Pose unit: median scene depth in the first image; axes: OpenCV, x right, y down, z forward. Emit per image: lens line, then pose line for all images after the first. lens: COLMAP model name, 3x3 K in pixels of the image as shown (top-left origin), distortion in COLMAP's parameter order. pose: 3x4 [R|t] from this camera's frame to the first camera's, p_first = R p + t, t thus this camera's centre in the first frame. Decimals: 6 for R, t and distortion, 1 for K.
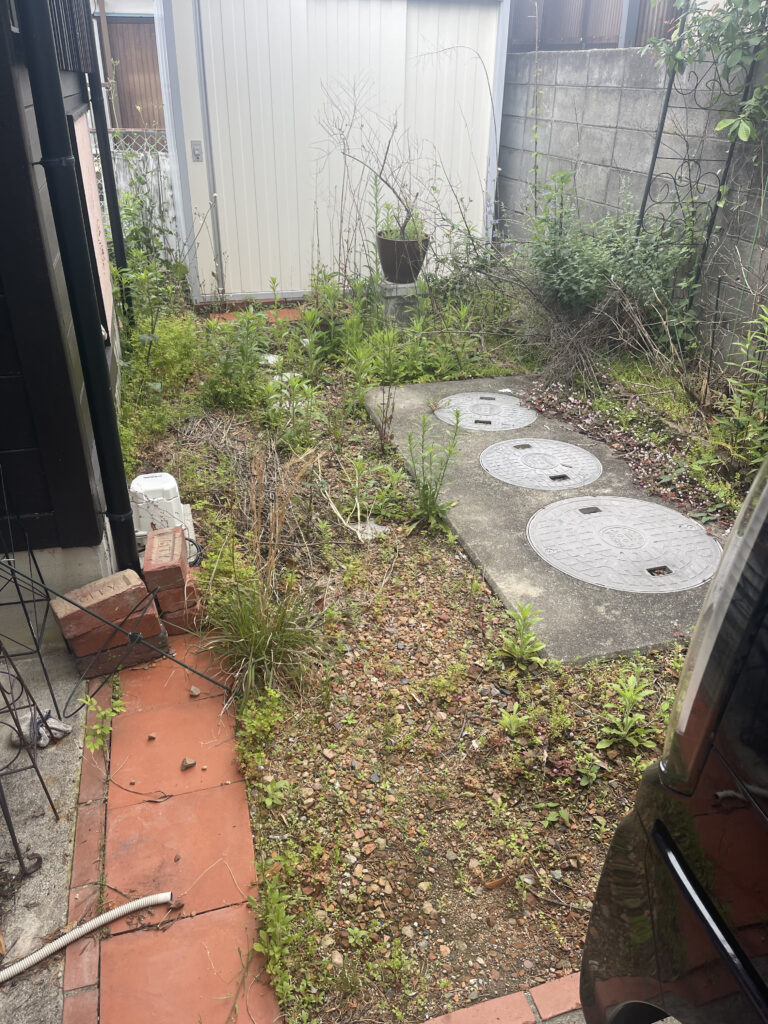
lens RADIAL K [[771.1, 0, 389.3], [0, 771.1, 515.5], [0, 0, 1]] dist [0.076374, -0.096761]
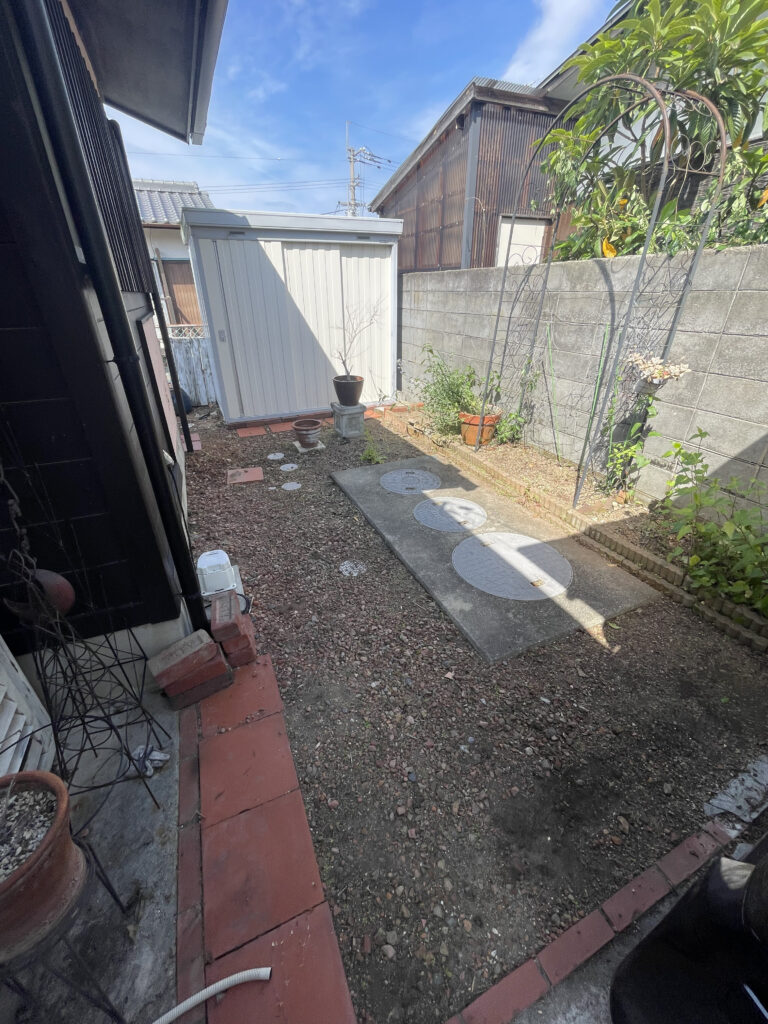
lens RADIAL K [[412.3, 0, 381.7], [0, 412.3, 510.9], [0, 0, 1]] dist [-0.000841, 0.000250]
pose [[0.991187, -0.084412, 0.102093, -0.054644], [0.085888, 0.996253, -0.010144, -0.102615], [-0.100854, 0.018823, 0.994723, 0.175752]]
